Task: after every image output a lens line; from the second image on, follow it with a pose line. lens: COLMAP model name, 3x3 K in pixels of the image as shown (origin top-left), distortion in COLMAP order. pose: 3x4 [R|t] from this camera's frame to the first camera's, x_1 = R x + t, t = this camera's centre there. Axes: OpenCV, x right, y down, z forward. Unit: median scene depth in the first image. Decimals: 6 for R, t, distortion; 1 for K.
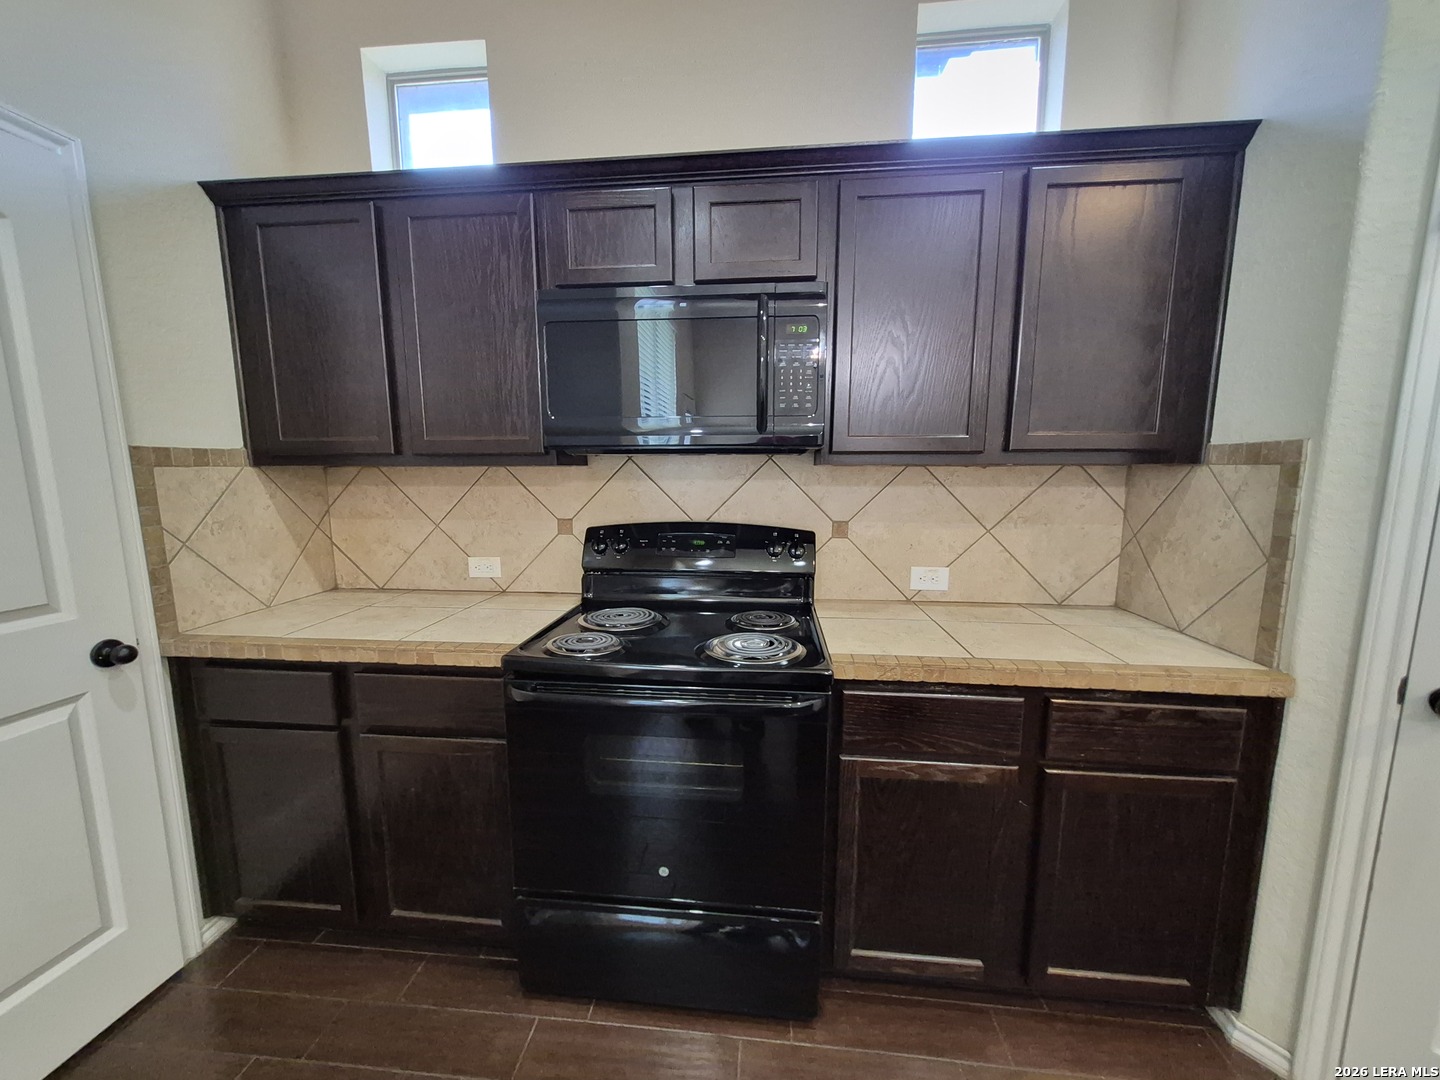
lens RADIAL K [[564.6, 0, 711.3], [0, 564.6, 543.8], [0, 0, 1]] dist [0.007573, -0.001214]
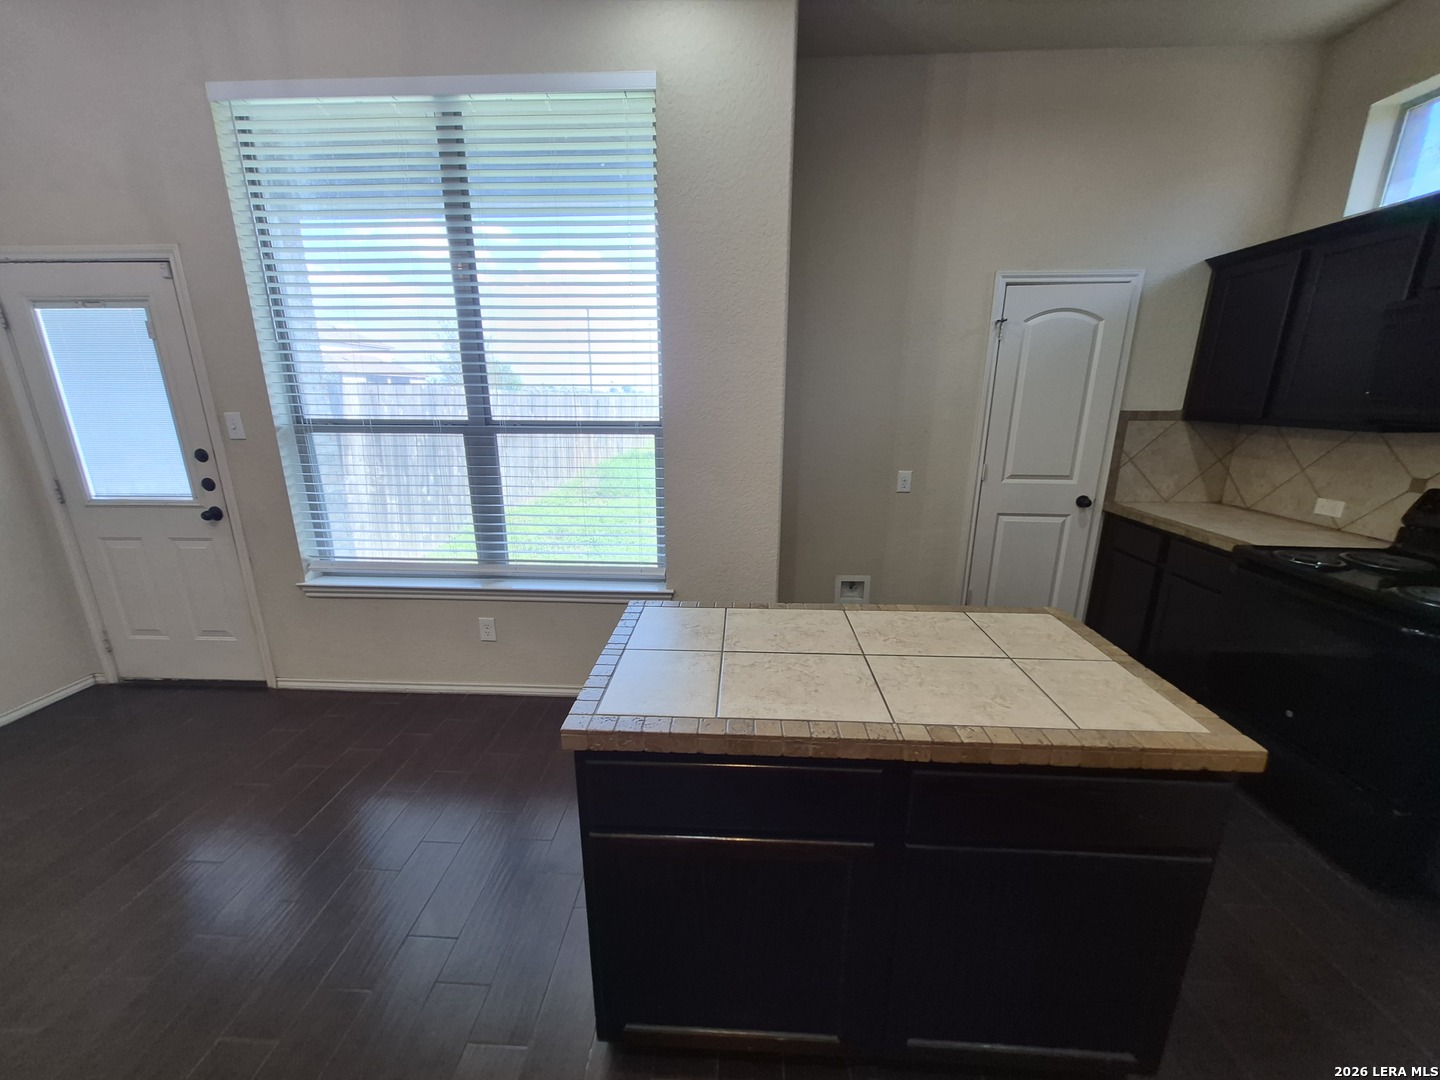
lens RADIAL K [[564.6, 0, 709.6], [0, 564.6, 542.9], [0, 0, 1]] dist [0.007573, -0.001214]
pose [[0.039294, 0.258828, -0.965124, 1.042326], [-0.136345, 0.958225, 0.251427, -0.019097], [0.989882, 0.121710, 0.072942, -0.597017]]
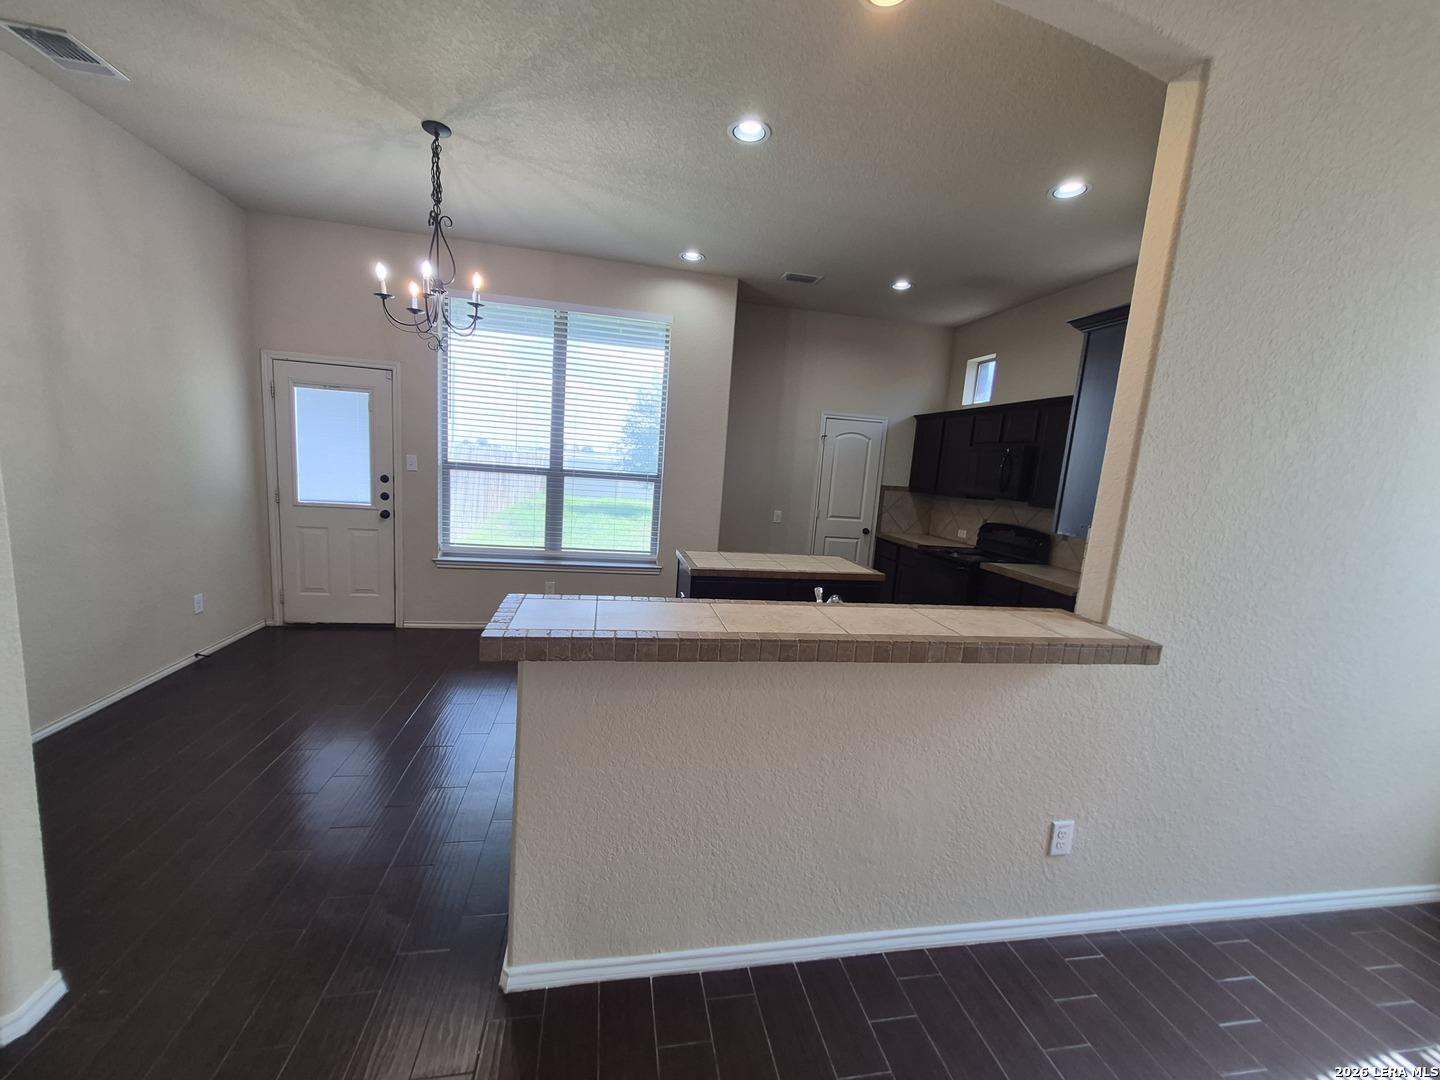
lens RADIAL K [[564.6, 0, 704.8], [0, 564.6, 547.8], [0, 0, 1]] dist [0.007573, -0.001214]
pose [[0.268722, 0.167105, -0.948612, 2.486732], [-0.200114, 0.973033, 0.114719, 0.057072], [0.942201, 0.159003, 0.294916, -1.296500]]
